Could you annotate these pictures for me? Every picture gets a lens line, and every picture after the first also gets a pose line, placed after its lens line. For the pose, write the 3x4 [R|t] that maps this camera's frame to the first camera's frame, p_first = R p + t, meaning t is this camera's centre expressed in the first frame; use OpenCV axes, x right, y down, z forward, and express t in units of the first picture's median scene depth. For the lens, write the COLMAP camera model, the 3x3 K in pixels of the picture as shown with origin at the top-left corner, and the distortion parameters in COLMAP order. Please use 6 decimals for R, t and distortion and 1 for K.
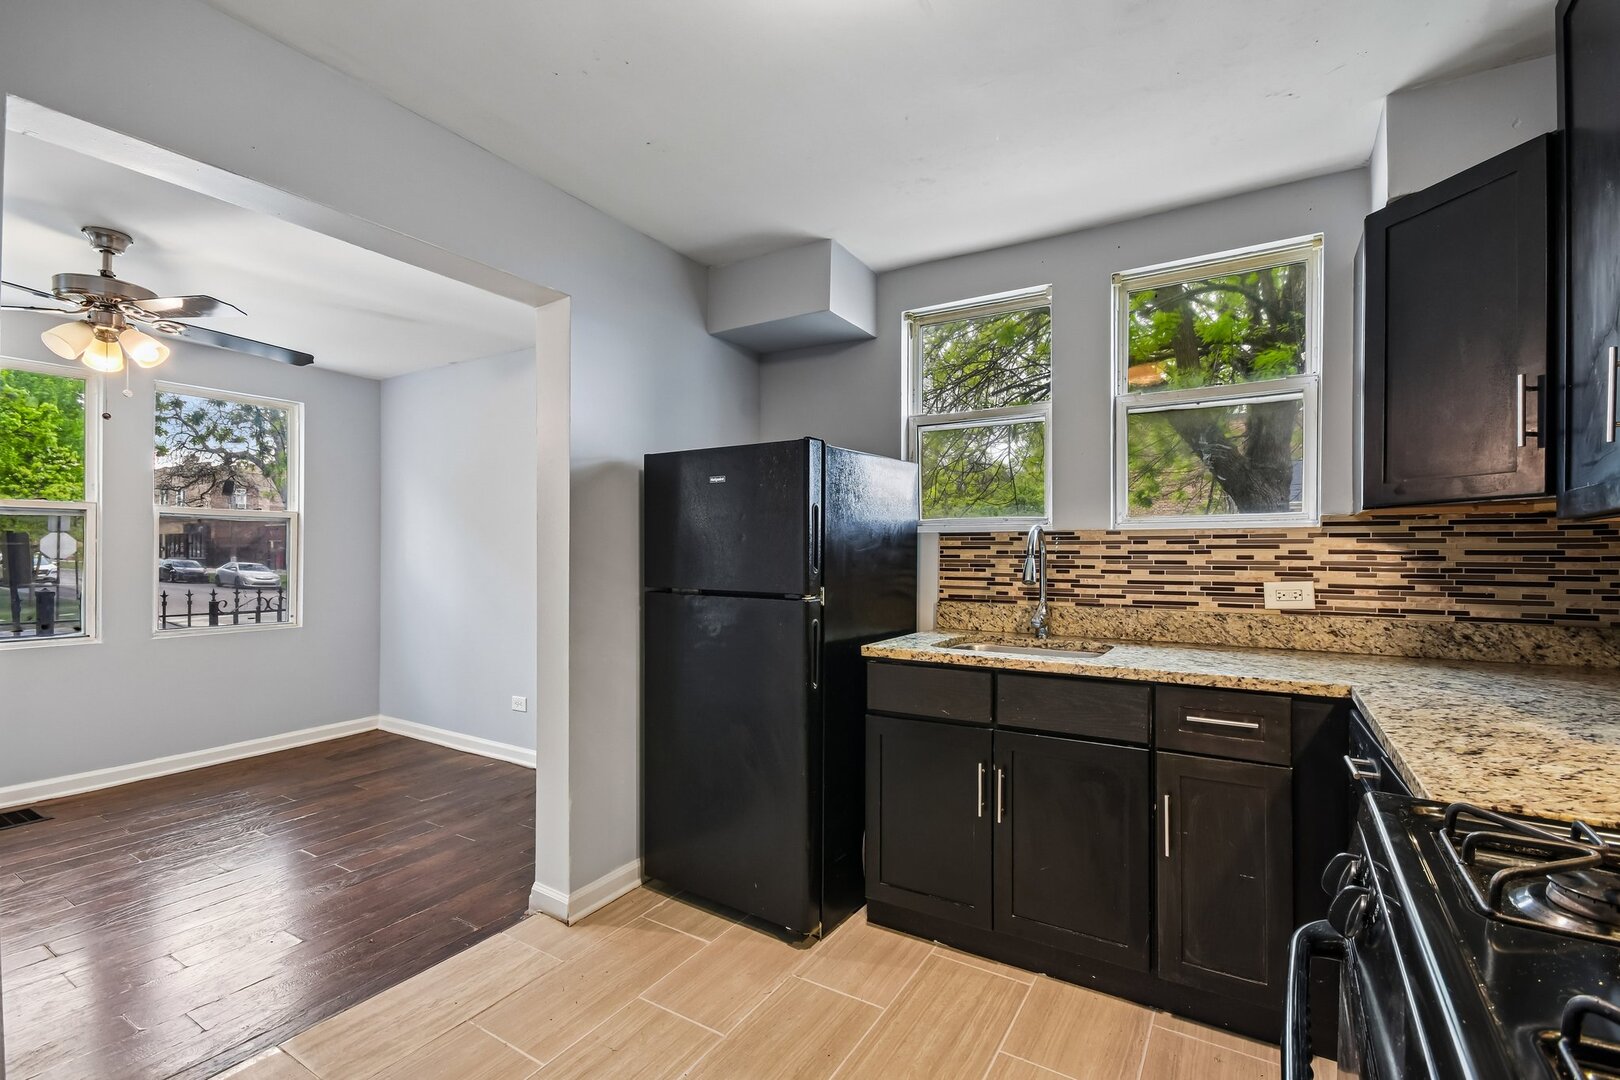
lens RADIAL K [[710.6, 0, 812.9], [0, 710.6, 548.0], [0, 0, 1]] dist [-0.000569, 0.001627]
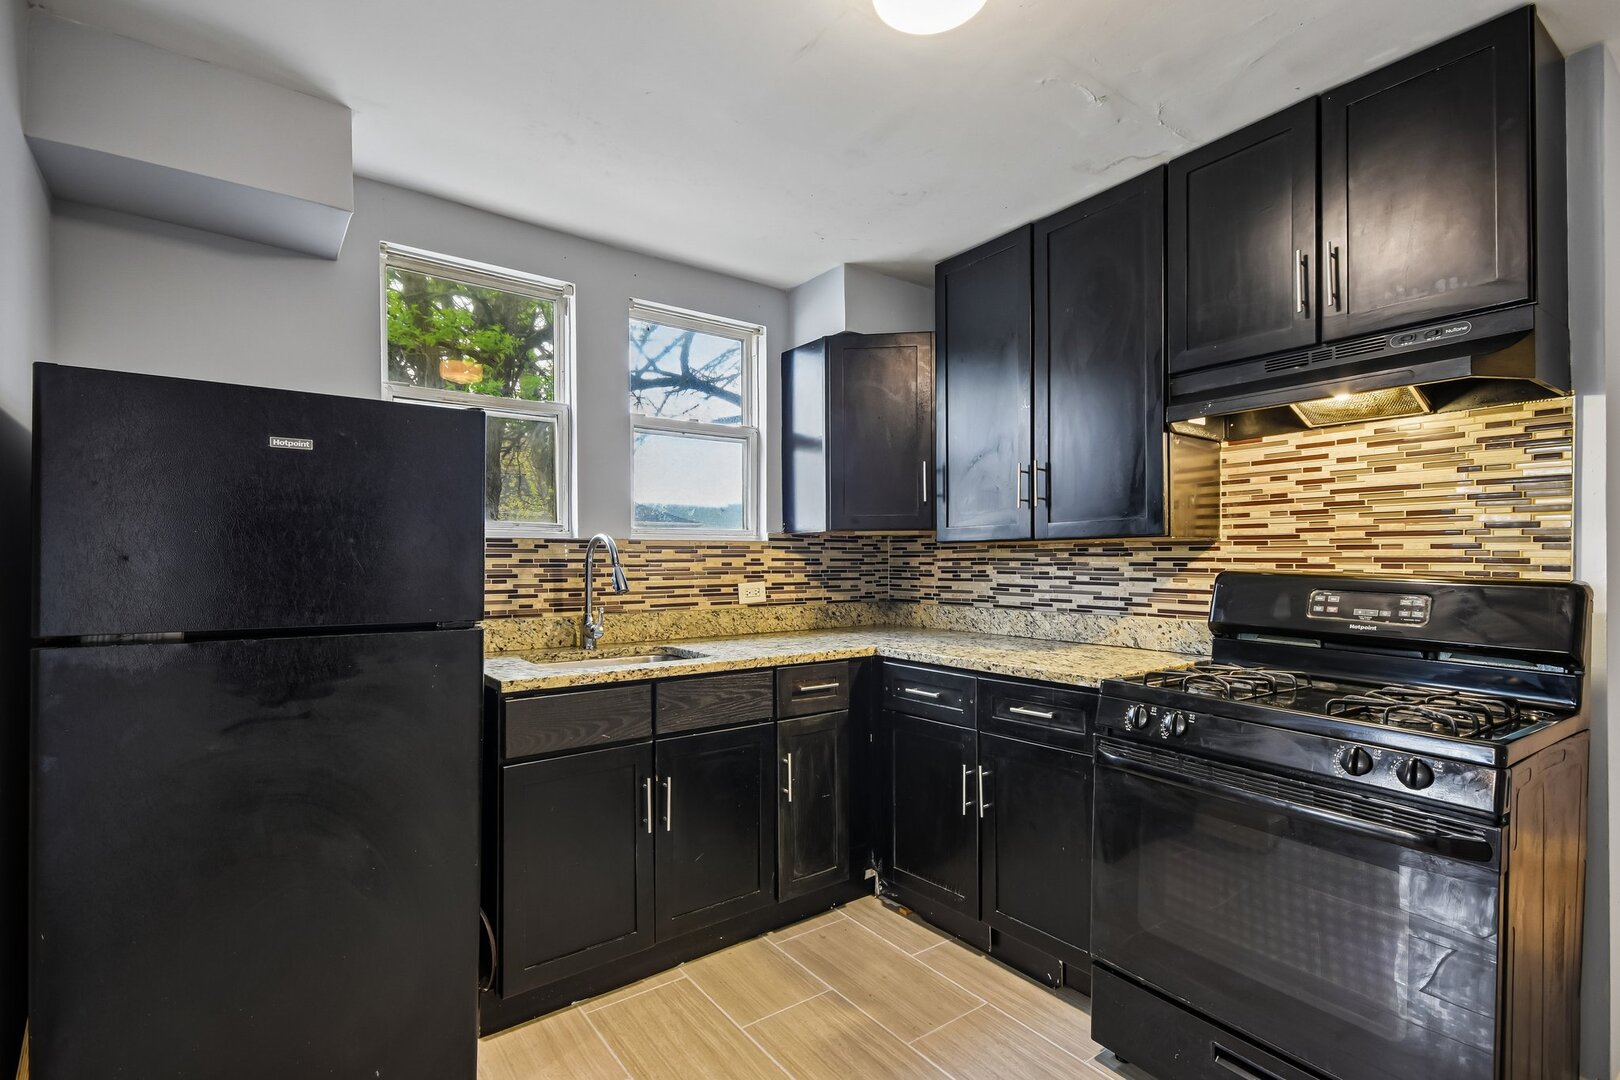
lens RADIAL K [[767.5, 0, 813.1], [0, 767.5, 547.6], [0, 0, 1]] dist [0.006495, 0.000424]
pose [[0.358875, 0.011003, 0.933321, -0.628658], [-0.003912, 0.999939, -0.010284, -0.002826], [-0.933378, 0.000040, 0.358896, 0.385649]]
